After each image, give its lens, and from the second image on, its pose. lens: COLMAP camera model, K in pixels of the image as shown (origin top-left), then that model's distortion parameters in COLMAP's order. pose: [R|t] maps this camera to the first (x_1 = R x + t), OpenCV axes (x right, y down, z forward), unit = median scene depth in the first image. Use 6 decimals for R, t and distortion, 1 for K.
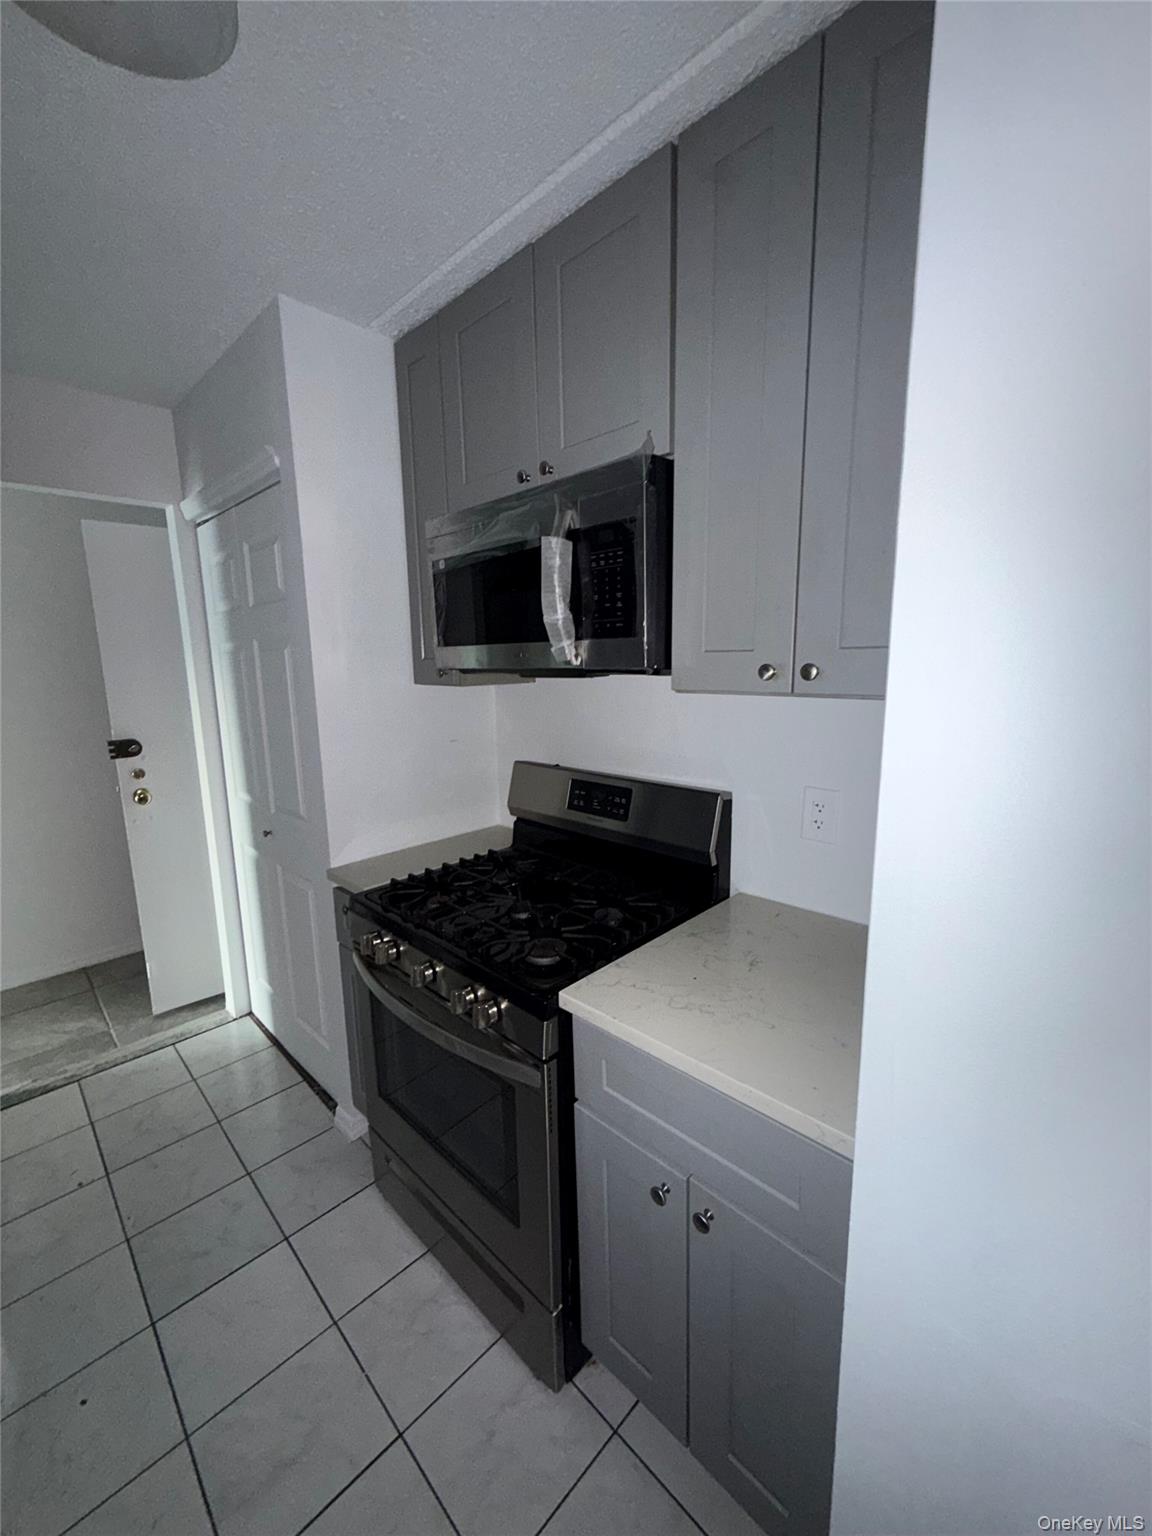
lens RADIAL K [[625.2, 0, 578.6], [0, 625.2, 764.8], [0, 0, 1]] dist [-0.000322, 0.000876]
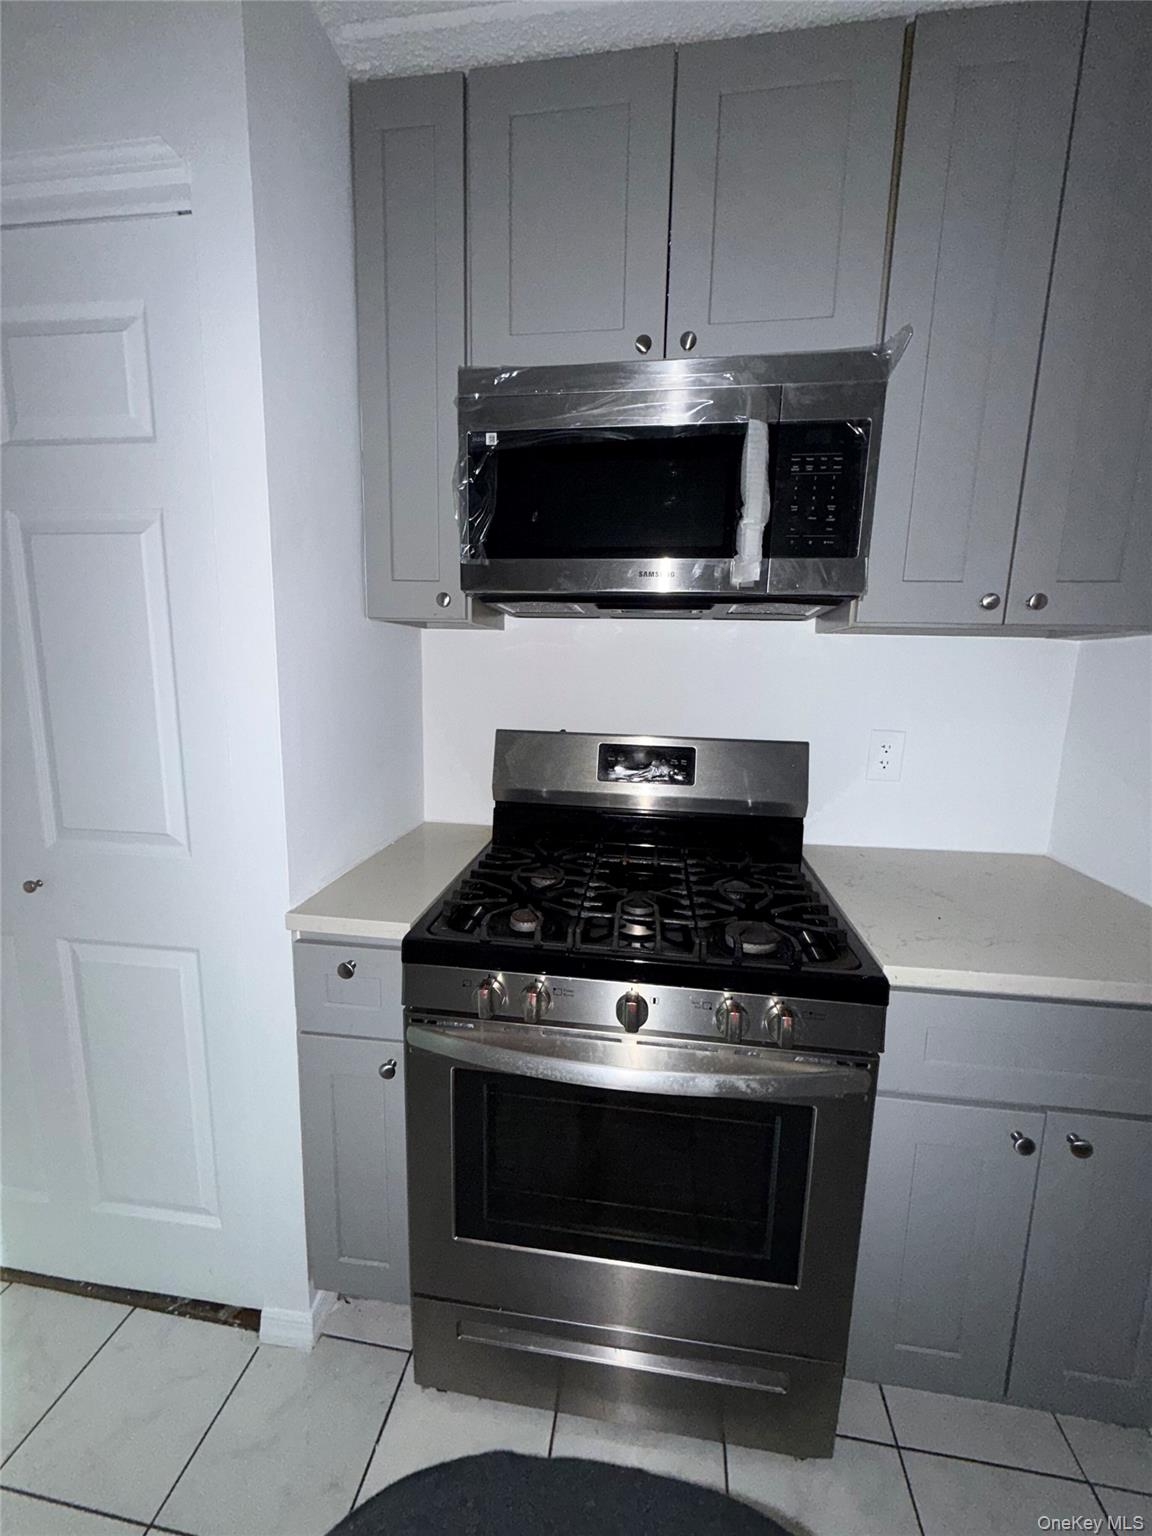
lens RADIAL K [[625.2, 0, 577.5], [0, 625.2, 765.0], [0, 0, 1]] dist [-0.000322, 0.000876]
pose [[0.803661, -0.060453, 0.592009, -0.683807], [0.065942, 0.997747, 0.012367, 0.048567], [-0.591422, 0.029099, 0.805837, 0.461202]]
